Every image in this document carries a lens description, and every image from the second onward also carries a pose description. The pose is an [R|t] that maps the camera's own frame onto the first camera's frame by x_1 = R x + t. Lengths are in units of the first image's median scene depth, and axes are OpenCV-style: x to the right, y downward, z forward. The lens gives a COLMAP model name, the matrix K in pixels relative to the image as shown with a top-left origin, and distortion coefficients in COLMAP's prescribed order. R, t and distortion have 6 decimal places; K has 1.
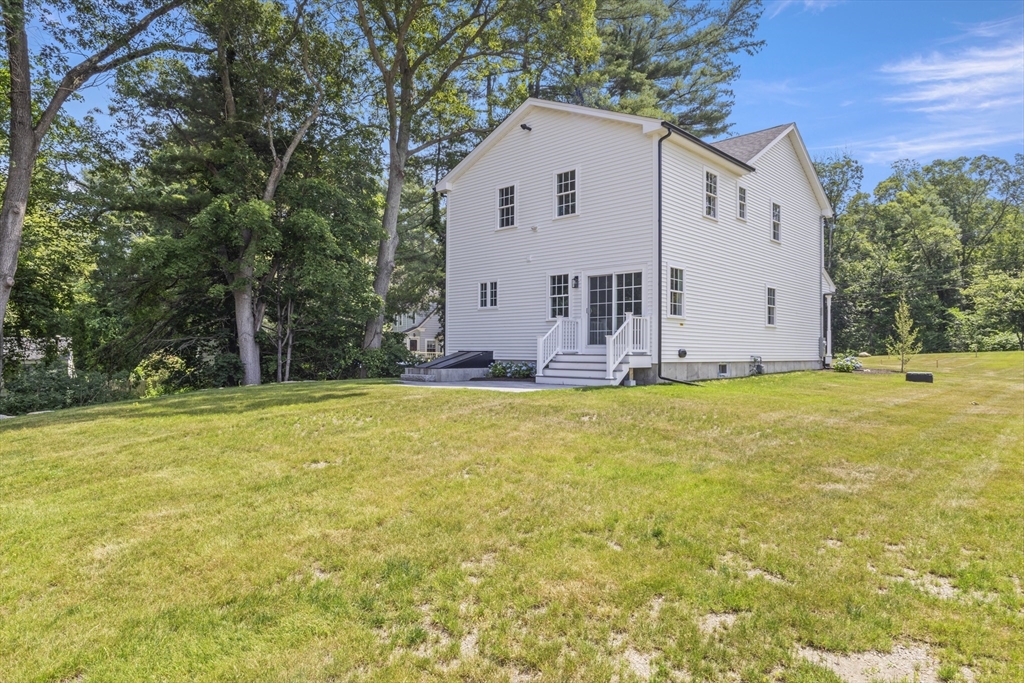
lens RADIAL K [[621.1, 0, 513.1], [0, 621.1, 344.5], [0, 0, 1]] dist [0.006488, 0.001103]
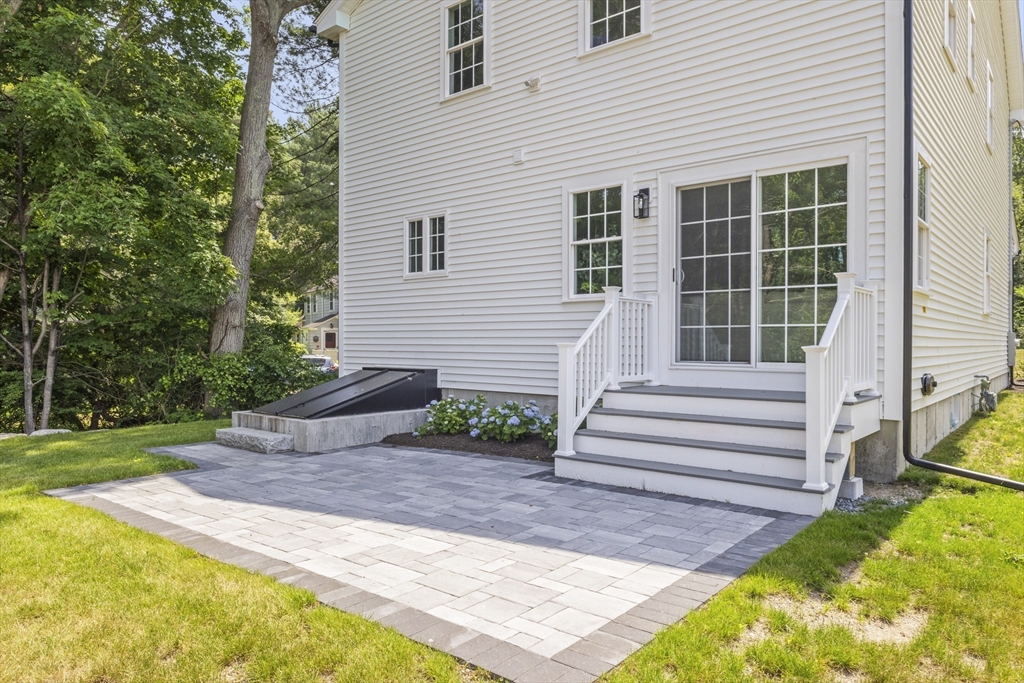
lens RADIAL K [[684.5, 0, 513.3], [0, 684.5, 343.6], [0, 0, 1]] dist [0.007315, 0.000277]
pose [[0.997651, -0.004854, 0.068328, -0.011675], [0.003831, 0.999879, 0.015091, -0.016858], [-0.068393, -0.014793, 0.997549, 0.538861]]
